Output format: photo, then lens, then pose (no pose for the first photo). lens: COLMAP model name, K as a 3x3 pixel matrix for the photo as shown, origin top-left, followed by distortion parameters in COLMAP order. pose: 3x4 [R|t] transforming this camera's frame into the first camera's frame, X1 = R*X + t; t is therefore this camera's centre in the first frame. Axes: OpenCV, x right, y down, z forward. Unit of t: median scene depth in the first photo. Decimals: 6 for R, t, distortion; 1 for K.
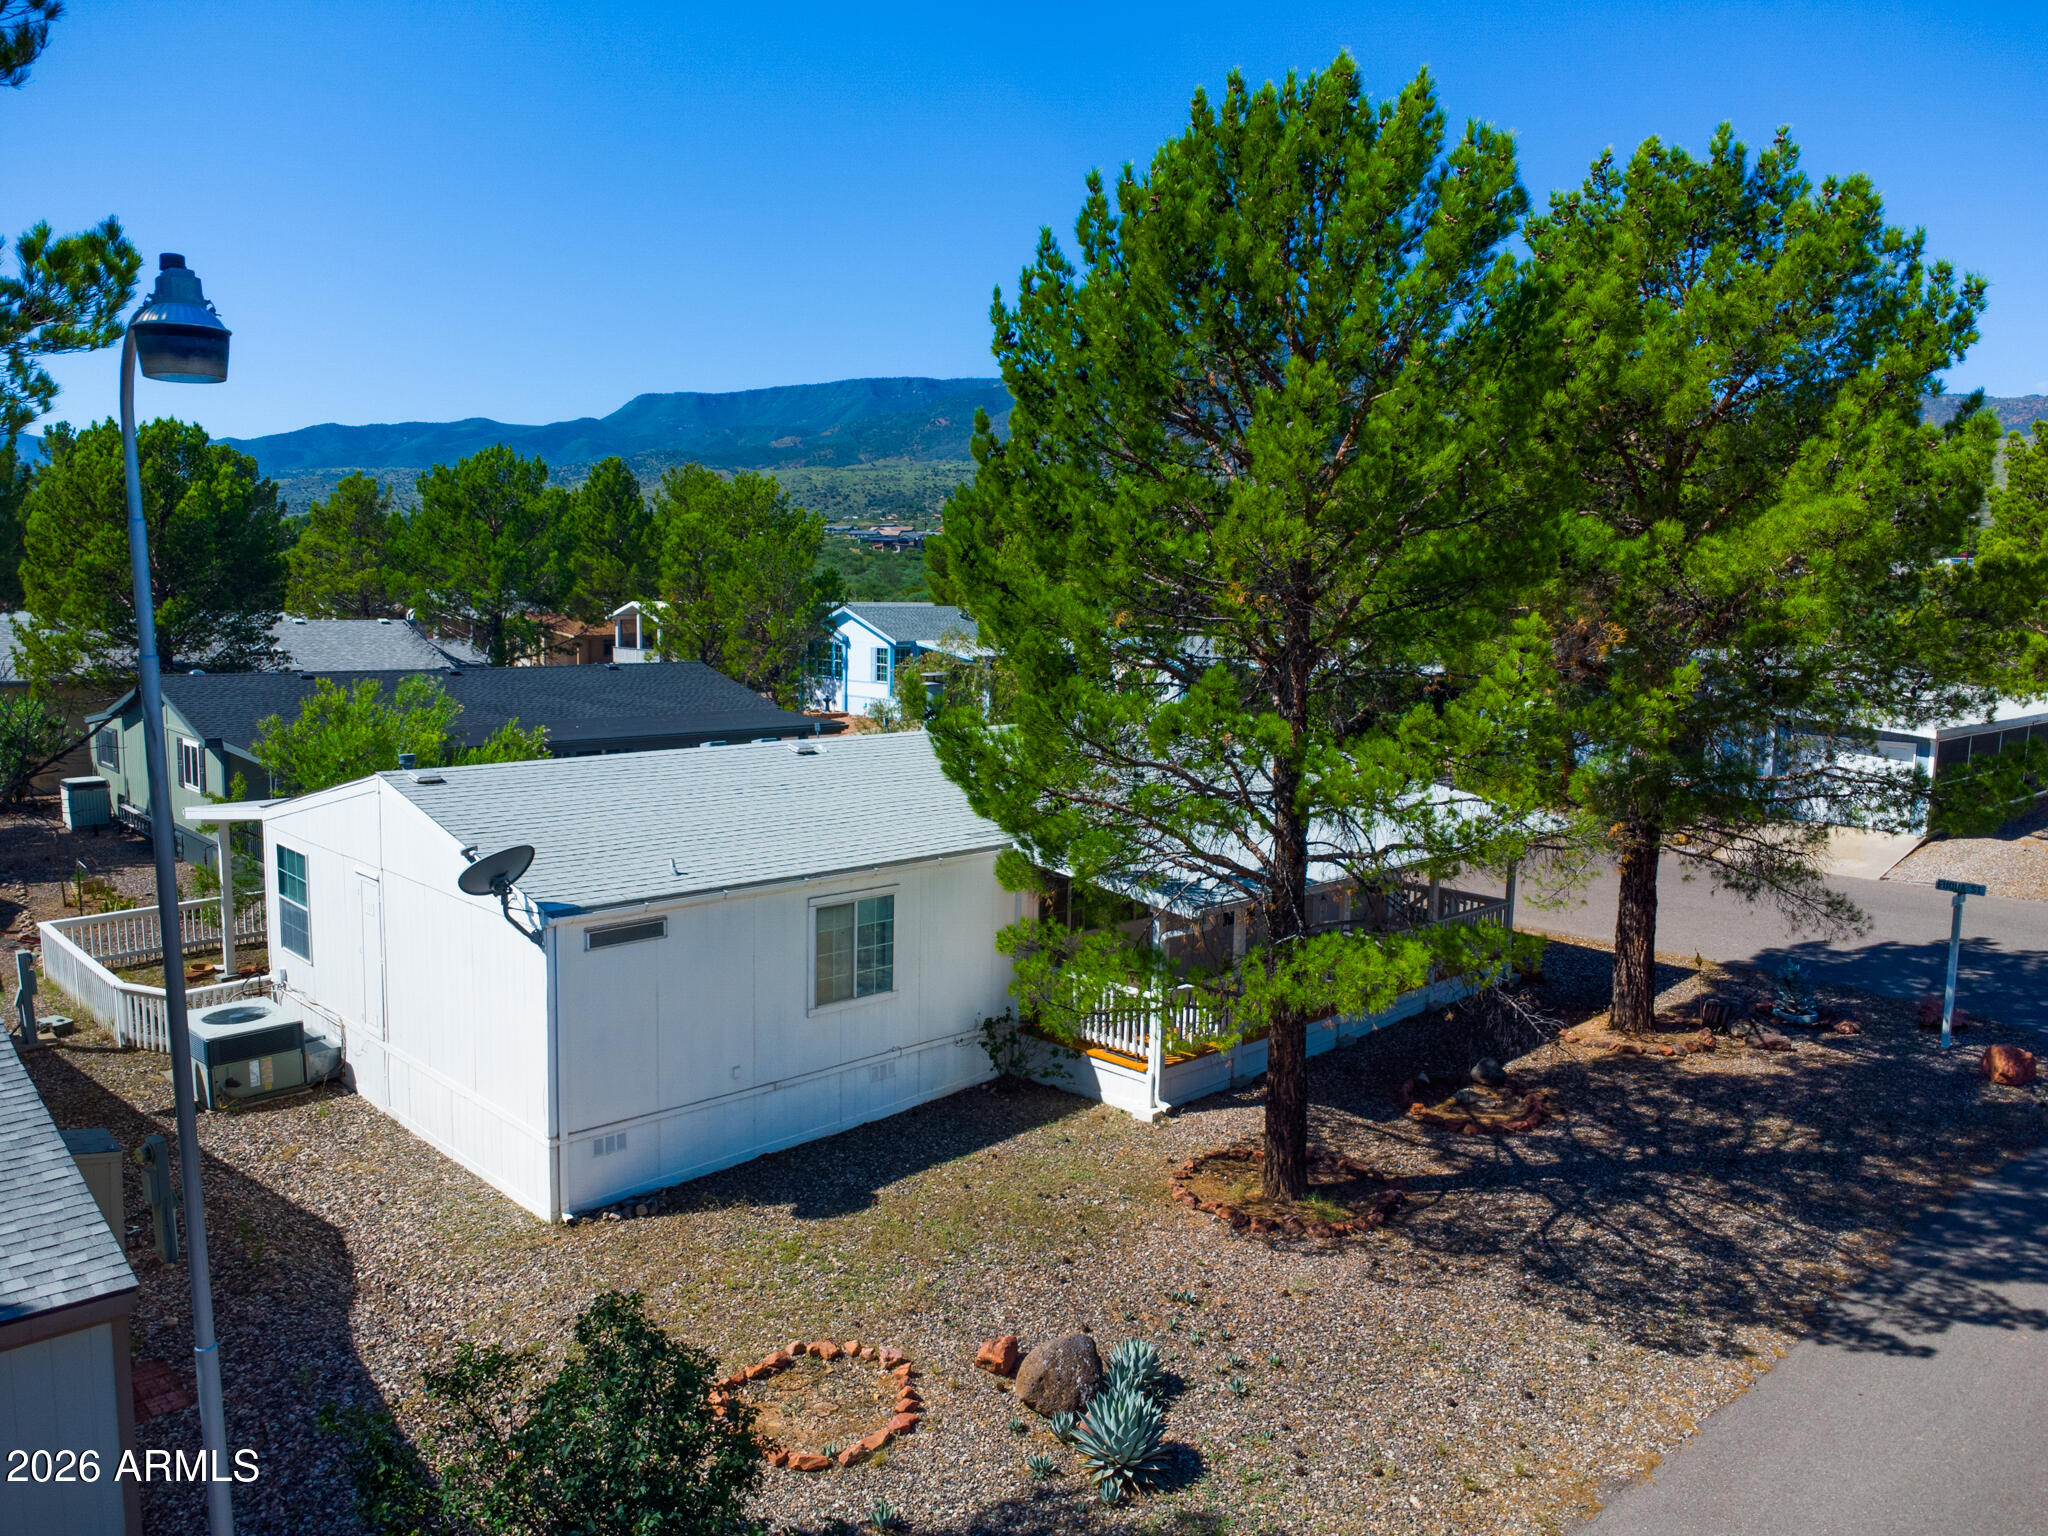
lens RADIAL K [[1561.5, 0, 1024.0], [0, 1561.5, 768.0], [0, 0, 1]] dist [-0.004911, -0.004956]
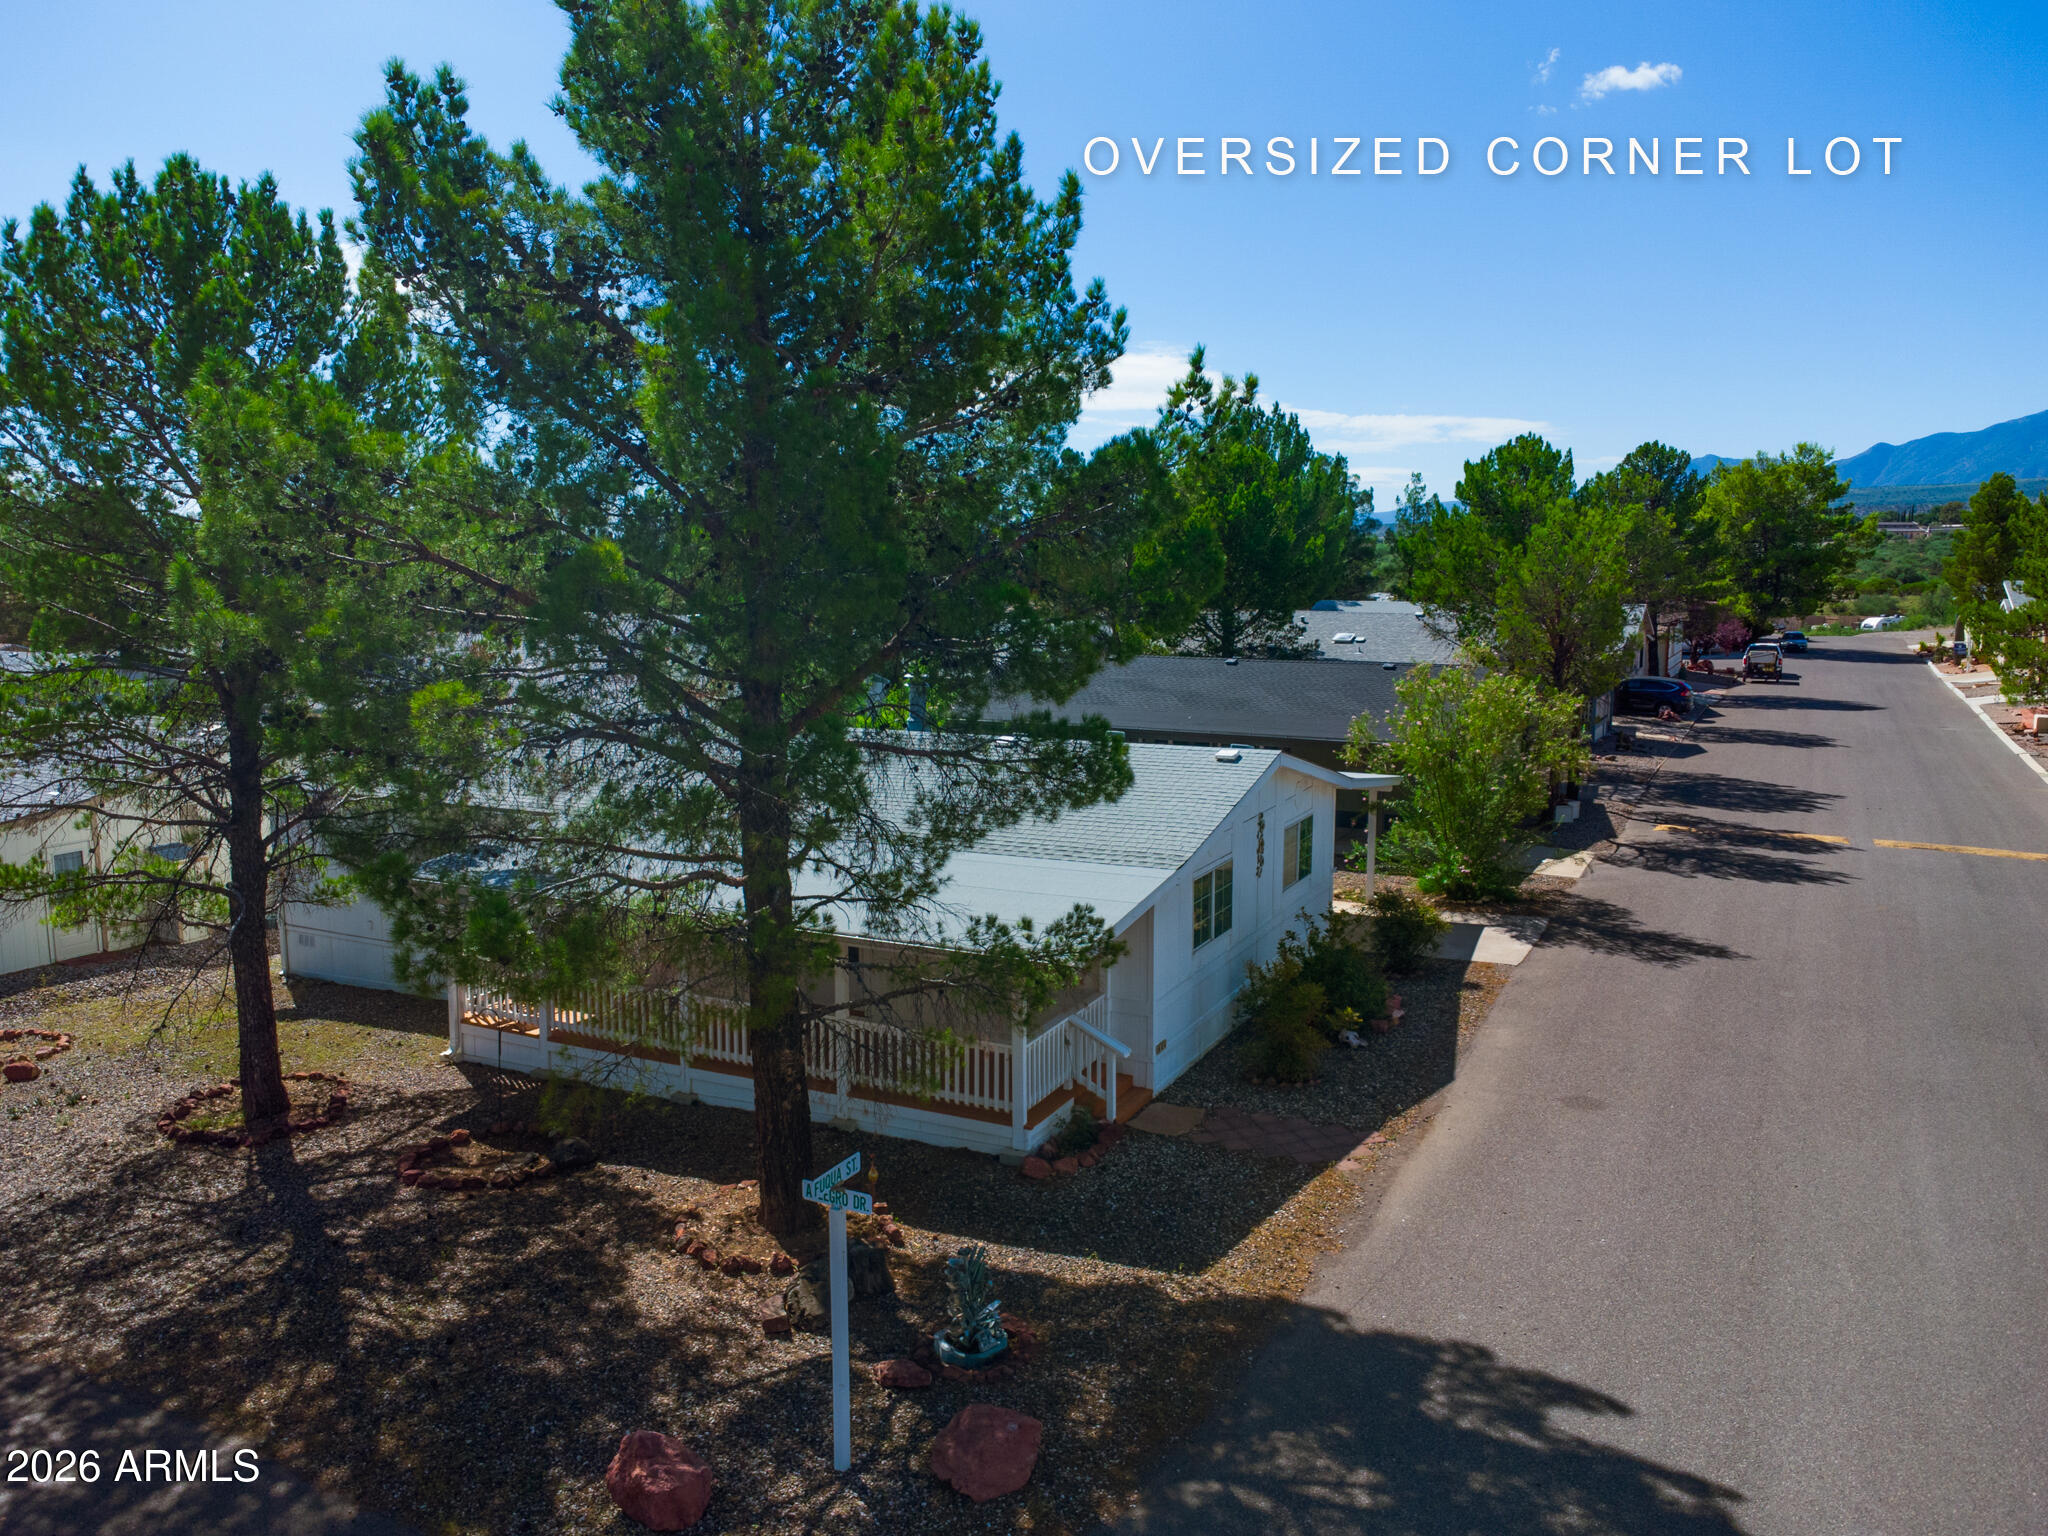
lens RADIAL K [[1561.5, 0, 1024.0], [0, 1561.5, 768.0], [0, 0, 1]] dist [-0.004911, -0.004956]
pose [[0.320662, 0.117495, -0.939878, 1.343070], [-0.108097, 0.990333, 0.086922, -0.142645], [0.941005, 0.073726, 0.330263, 1.056117]]
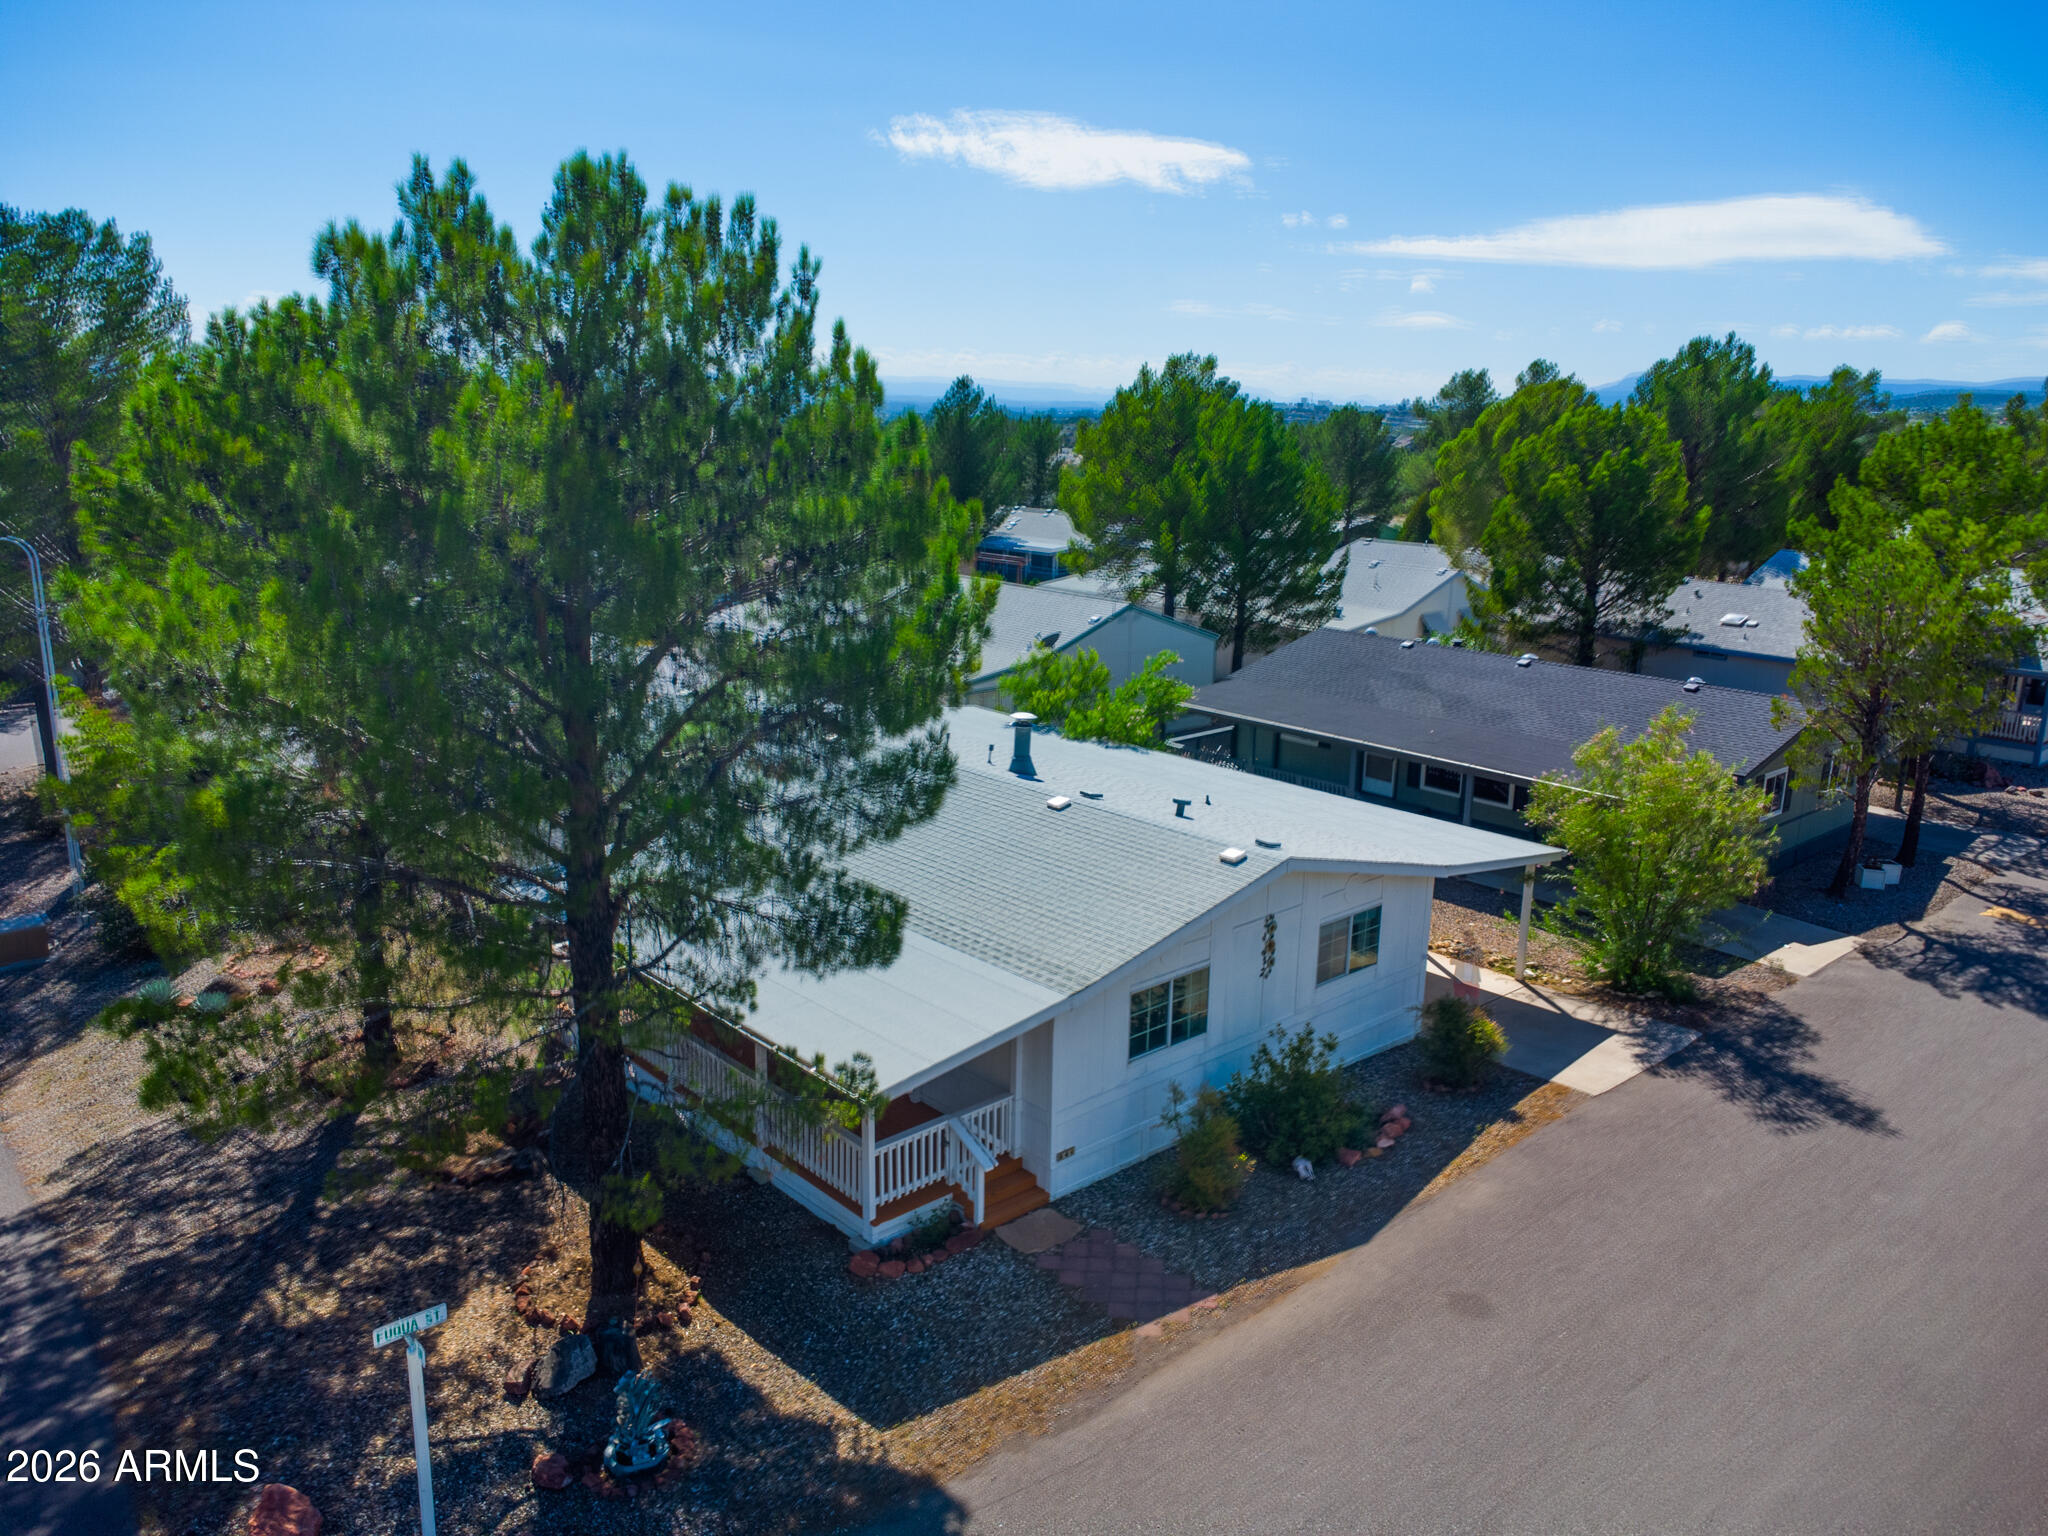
lens RADIAL K [[1527.0, 0, 1050.3], [0, 1527.0, 765.9], [0, 0, 1]] dist [0.045550, -0.079975]
pose [[-0.047292, 0.228137, -0.972480, 1.378000], [-0.140162, 0.962421, 0.232594, -0.390976], [0.988998, 0.147305, -0.013539, 1.489922]]
